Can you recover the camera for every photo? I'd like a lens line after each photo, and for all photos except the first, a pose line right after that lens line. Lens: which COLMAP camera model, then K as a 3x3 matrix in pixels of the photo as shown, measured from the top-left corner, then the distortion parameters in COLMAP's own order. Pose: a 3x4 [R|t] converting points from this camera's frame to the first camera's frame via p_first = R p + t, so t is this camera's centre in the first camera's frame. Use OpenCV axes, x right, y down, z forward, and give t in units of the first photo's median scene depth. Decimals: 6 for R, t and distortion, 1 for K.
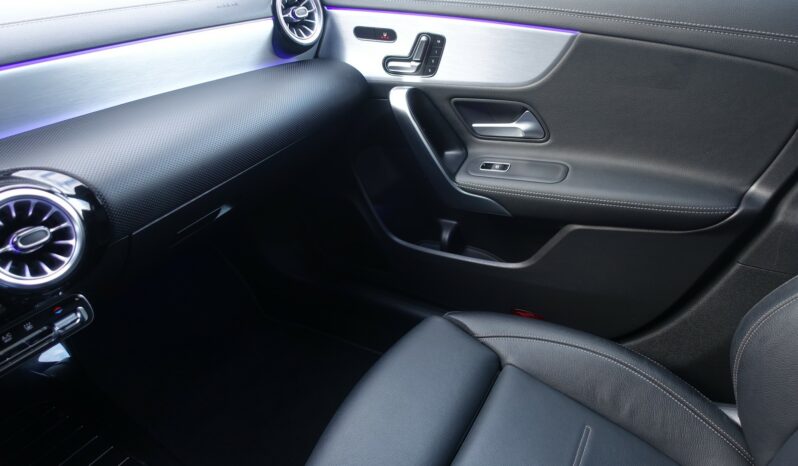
lens RADIAL K [[544.1, 0, 402.8], [0, 544.1, 231.2], [0, 0, 1]] dist [-0.005500, -0.000010]
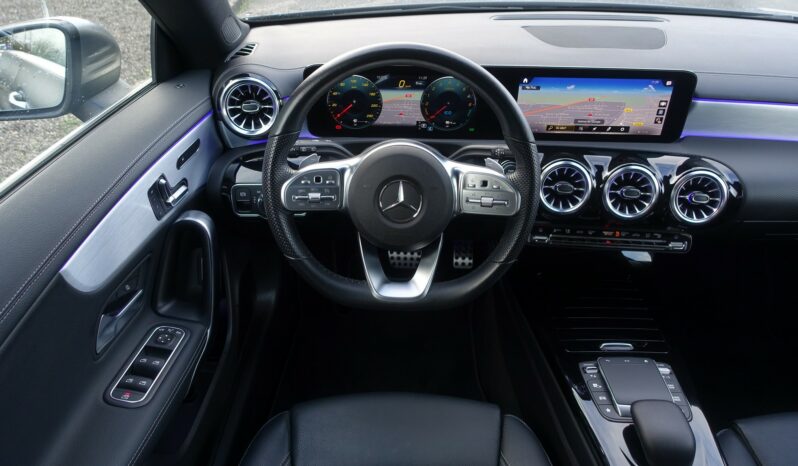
lens RADIAL K [[544.1, 0, 402.8], [0, 544.1, 231.2], [0, 0, 1]] dist [-0.005500, -0.000010]
pose [[0.489160, 0.523082, -0.697931, 0.086802], [-0.474853, 0.830929, 0.289951, 0.026753], [0.731599, 0.189582, 0.654844, -0.491026]]
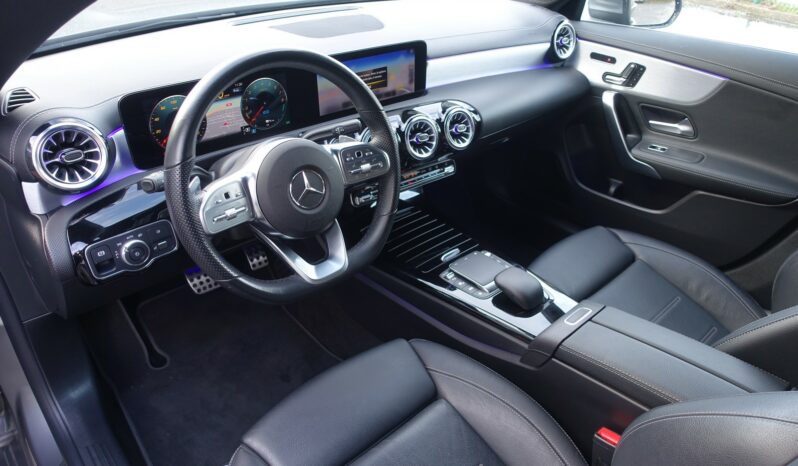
lens RADIAL K [[544.1, 0, 402.8], [0, 544.1, 231.2], [0, 0, 1]] dist [-0.005500, -0.000010]
pose [[0.949617, 0.225947, -0.217199, -0.156184], [-0.219871, 0.974138, 0.052076, 0.217850], [0.223349, -0.001696, 0.974737, -0.811400]]
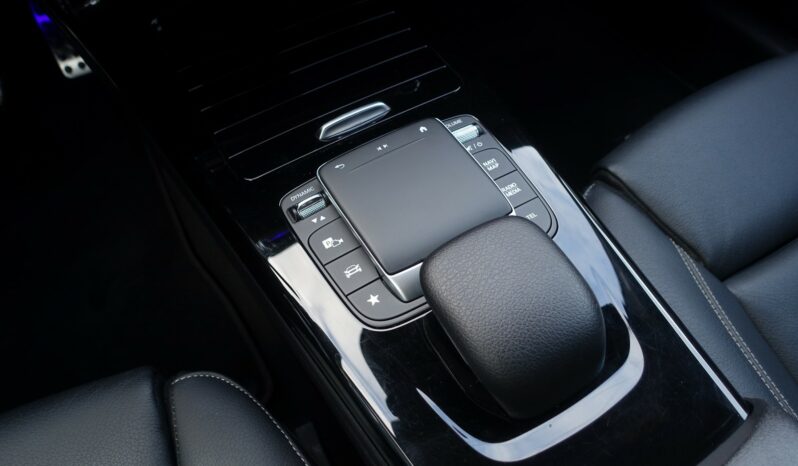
lens RADIAL K [[544.1, 0, 402.8], [0, 544.1, 231.2], [0, 0, 1]] dist [-0.005500, -0.000010]
pose [[0.865943, 0.422239, -0.268062, -0.132279], [-0.256686, 0.835198, 0.486372, 0.168175], [0.429250, -0.352362, 0.831616, 0.148576]]
